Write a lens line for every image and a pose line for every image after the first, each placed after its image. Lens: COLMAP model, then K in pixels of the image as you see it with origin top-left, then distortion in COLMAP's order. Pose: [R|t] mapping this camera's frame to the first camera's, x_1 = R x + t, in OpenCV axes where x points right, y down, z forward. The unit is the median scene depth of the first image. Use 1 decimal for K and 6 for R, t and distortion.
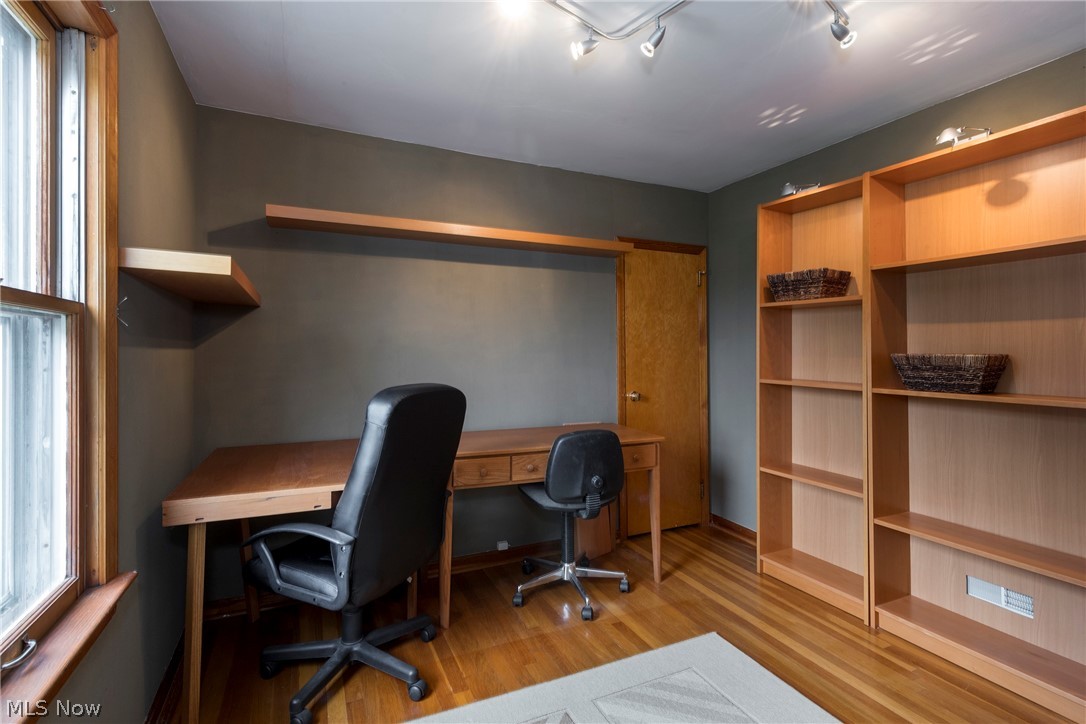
lens RADIAL K [[526.8, 0, 544.7], [0, 526.8, 357.6], [0, 0, 1]] dist [0.006310, 0.000139]
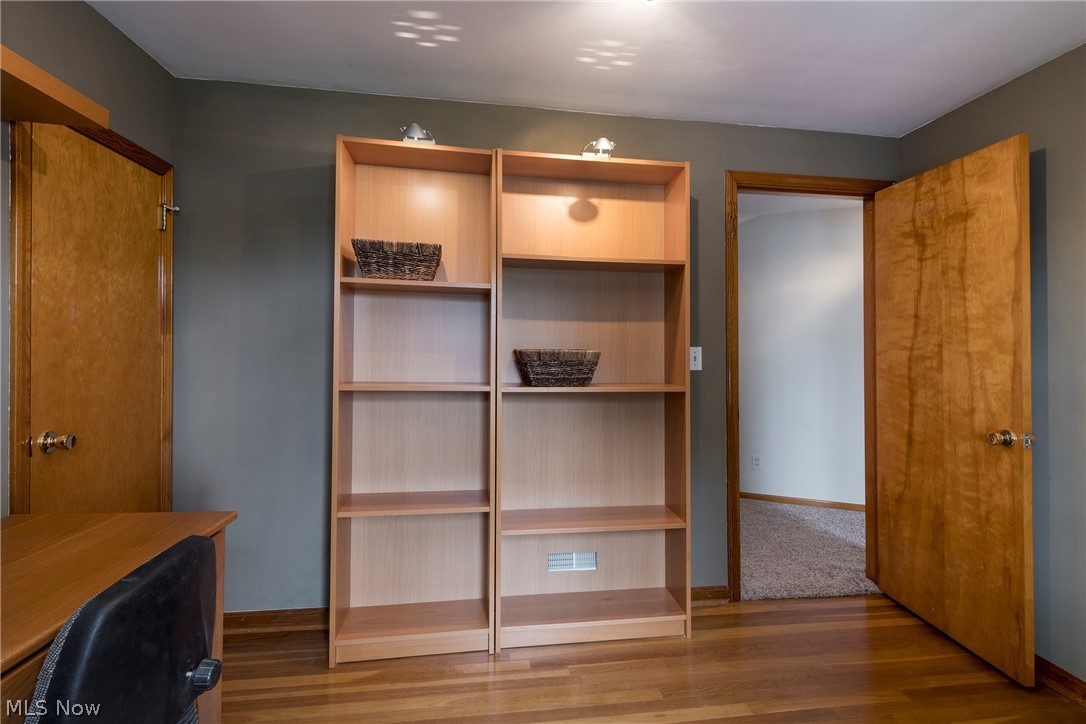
lens RADIAL K [[526.8, 0, 572.4], [0, 526.8, 340.8], [0, 0, 1]] dist [0.006310, 0.000139]
pose [[0.272348, 0.009758, 0.962149, -0.194650], [0.001767, 0.999942, -0.010641, -0.010927], [-0.962197, 0.004598, 0.272315, 0.564255]]
